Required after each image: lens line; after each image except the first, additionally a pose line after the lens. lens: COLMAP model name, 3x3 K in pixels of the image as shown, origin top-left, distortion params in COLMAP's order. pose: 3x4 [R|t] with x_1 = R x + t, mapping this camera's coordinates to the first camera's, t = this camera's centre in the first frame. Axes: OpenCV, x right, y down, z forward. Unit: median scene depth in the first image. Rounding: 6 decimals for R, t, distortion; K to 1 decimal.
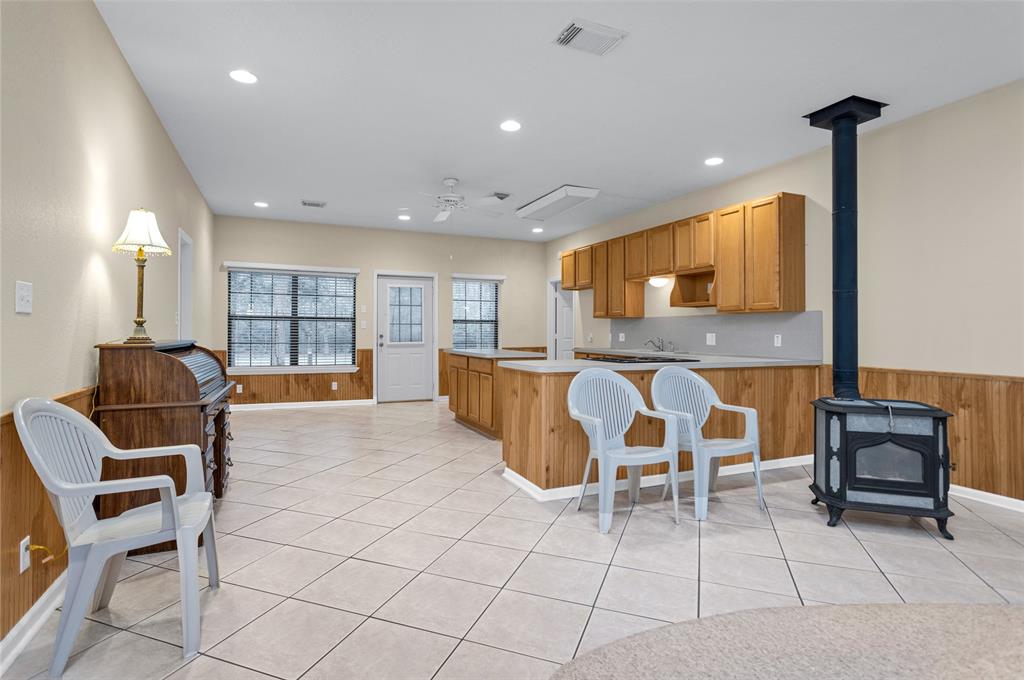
lens RADIAL K [[512.8, 0, 505.0], [0, 512.8, 327.3], [0, 0, 1]] dist [-0.000761, 0.003195]
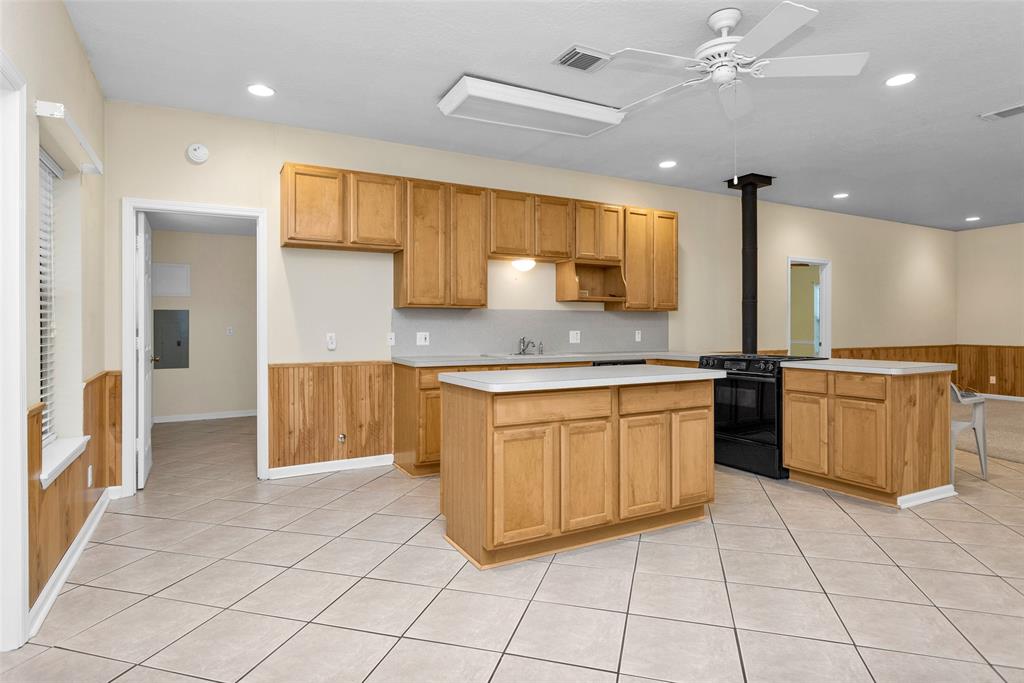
lens RADIAL K [[558.0, 0, 509.4], [0, 558.0, 327.4], [0, 0, 1]] dist [-0.005605, 0.003332]
pose [[-0.074613, -0.005502, 0.997197, -0.480123], [-0.007051, 0.999963, 0.004990, 0.002007], [-0.997188, -0.006659, -0.074649, 0.955146]]
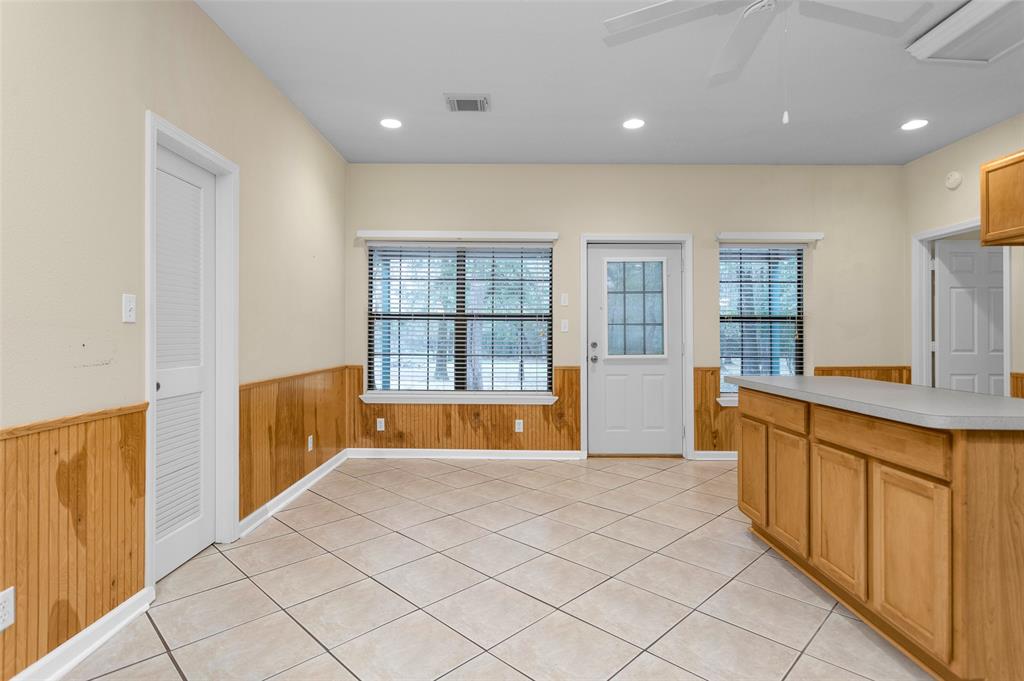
lens RADIAL K [[483.8, 0, 516.3], [0, 483.8, 334.8], [0, 0, 1]] dist [-0.005432, 0.005298]
pose [[0.919597, -0.002382, -0.392855, -0.110736], [0.004034, 0.999986, 0.003379, 0.003678], [0.392842, -0.004693, 0.919594, 0.478582]]
